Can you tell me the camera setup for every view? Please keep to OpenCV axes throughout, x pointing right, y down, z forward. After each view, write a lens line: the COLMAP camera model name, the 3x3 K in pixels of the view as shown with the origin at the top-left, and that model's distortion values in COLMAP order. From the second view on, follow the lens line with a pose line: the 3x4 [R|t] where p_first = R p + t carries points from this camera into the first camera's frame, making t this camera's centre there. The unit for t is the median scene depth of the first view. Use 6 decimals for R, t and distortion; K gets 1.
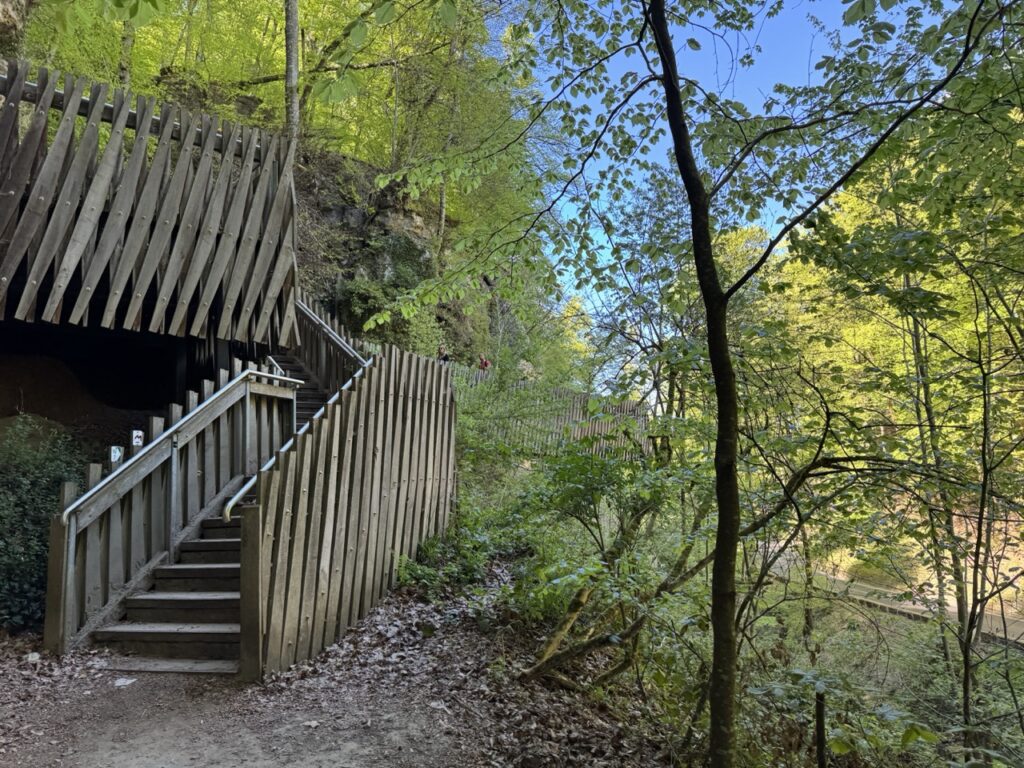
lens RADIAL K [[710.4, 0, 481.5], [0, 710.4, 383.4], [0, 0, 1]] dist [0.089228, -0.126431]
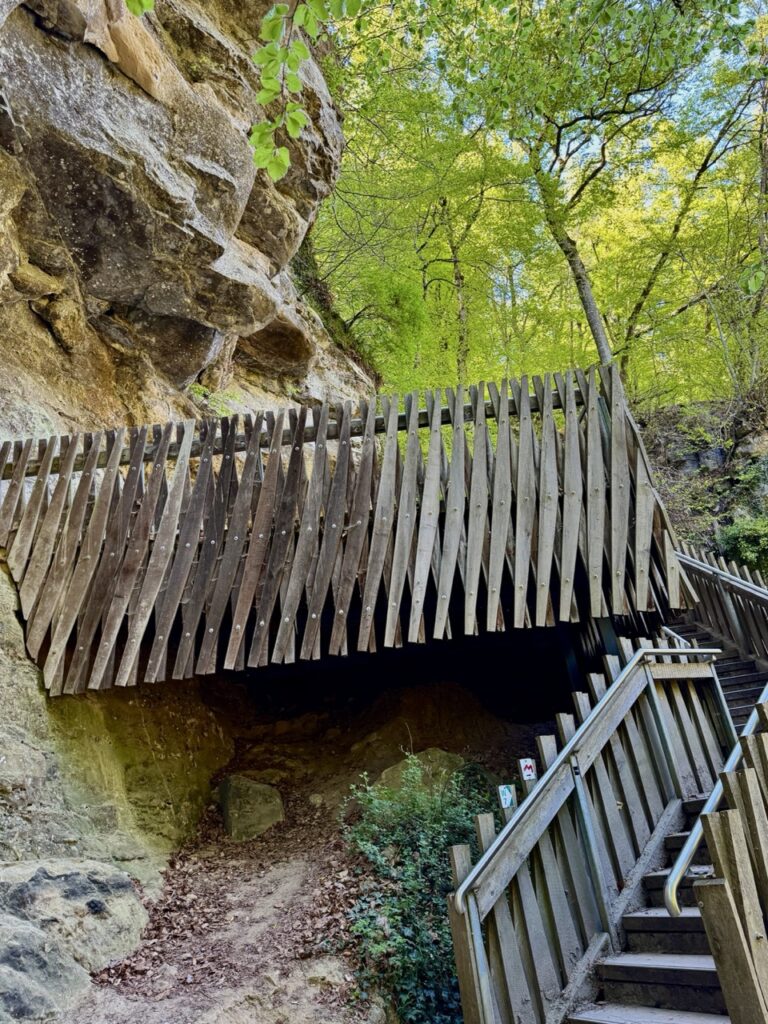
lens RADIAL K [[710.4, 0, 380.9], [0, 710.4, 507.0], [0, 0, 1]] dist [0.089228, -0.126431]
pose [[0.763304, -0.325742, -0.557906, -0.065354], [0.197307, 0.939861, -0.278804, -0.003089], [0.615172, 0.102733, 0.781671, 0.229839]]
